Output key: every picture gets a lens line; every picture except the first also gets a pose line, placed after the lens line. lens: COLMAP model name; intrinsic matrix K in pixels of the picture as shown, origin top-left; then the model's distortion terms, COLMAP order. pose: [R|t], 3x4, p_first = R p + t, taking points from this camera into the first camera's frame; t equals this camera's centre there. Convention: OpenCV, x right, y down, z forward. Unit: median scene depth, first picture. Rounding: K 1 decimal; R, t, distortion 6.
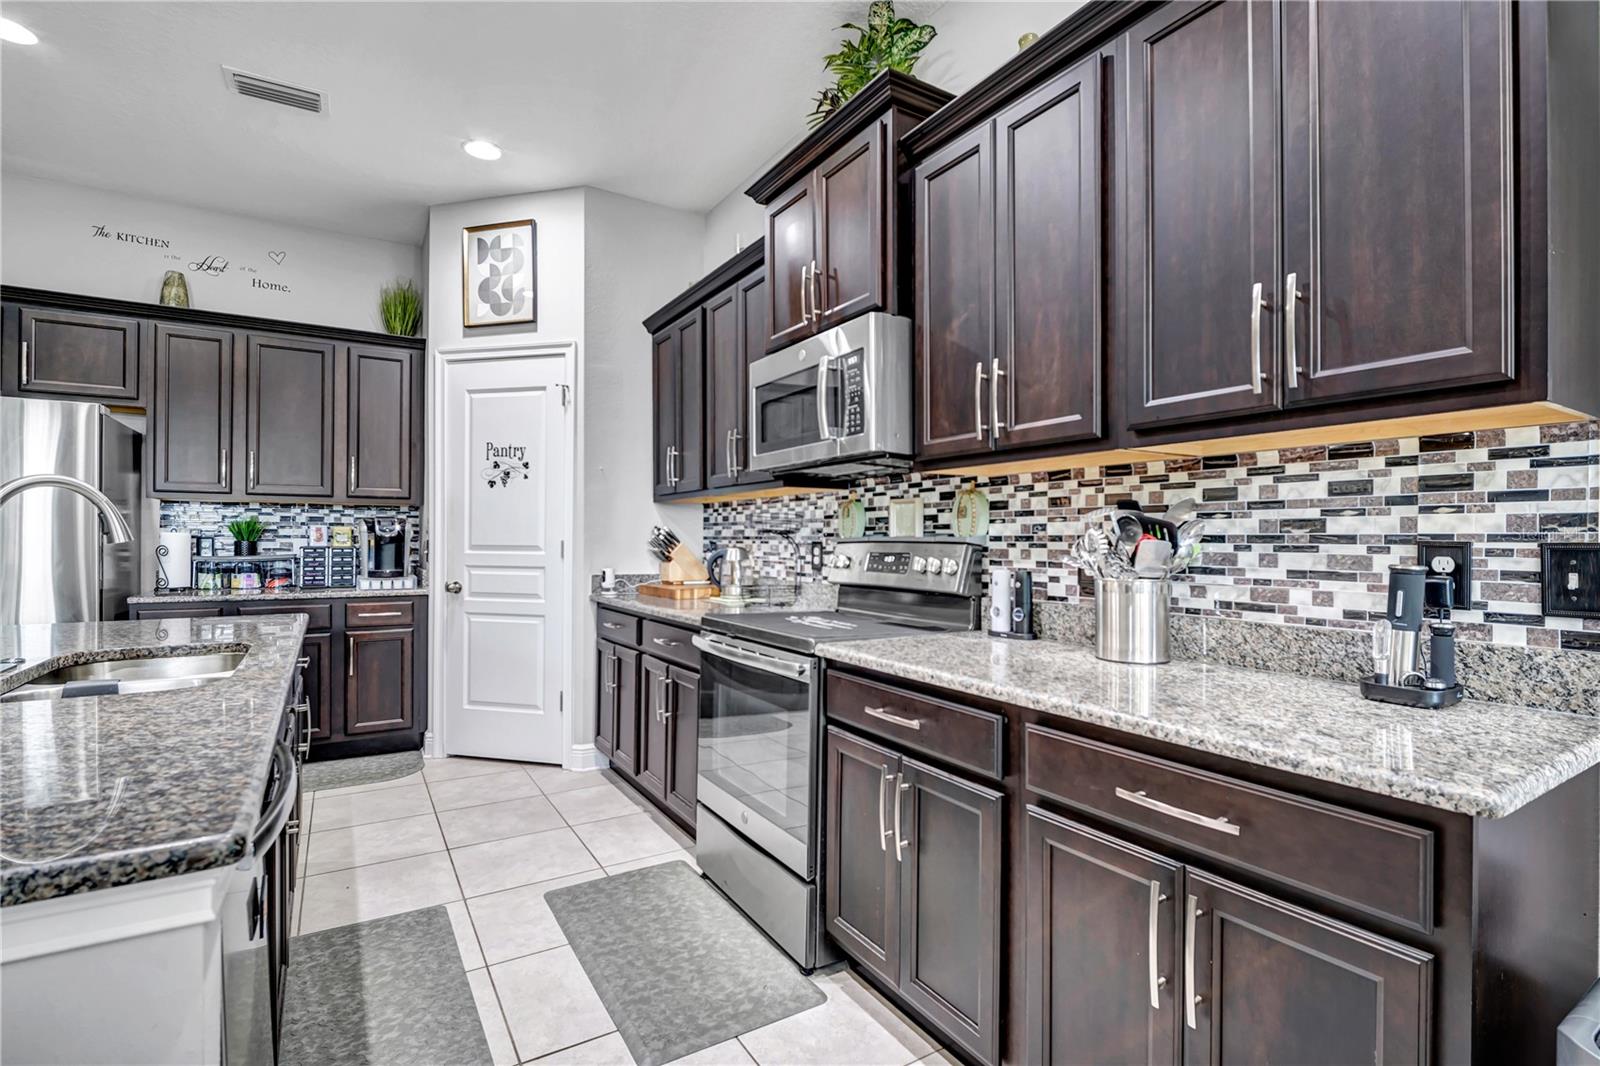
lens RADIAL K [[743.8, 0, 806.3], [0, 743.8, 537.5], [0, 0, 1]] dist [0.001366, -0.006777]
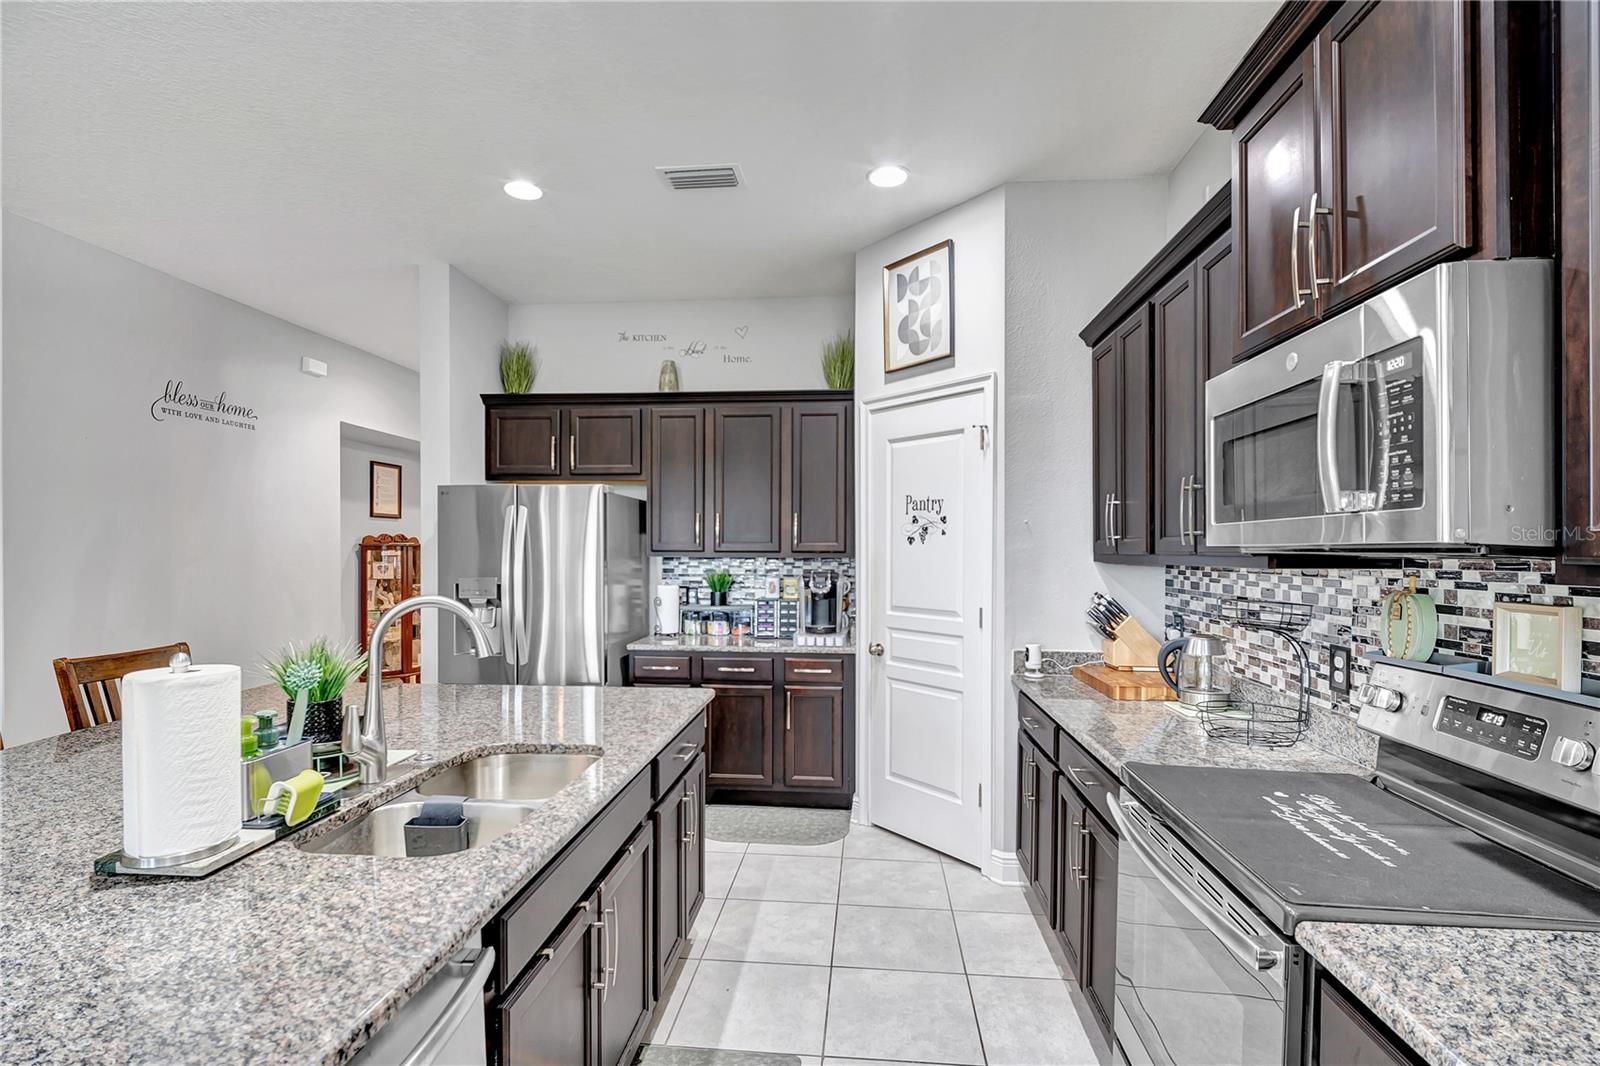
lens RADIAL K [[743.8, 0, 810.8], [0, 743.8, 551.7], [0, 0, 1]] dist [0.001366, -0.006777]
pose [[0.802108, 0.000717, -0.597179, 0.027478], [0.002055, 0.999990, 0.003961, -0.068794], [0.597176, -0.004404, 0.802098, 0.213985]]
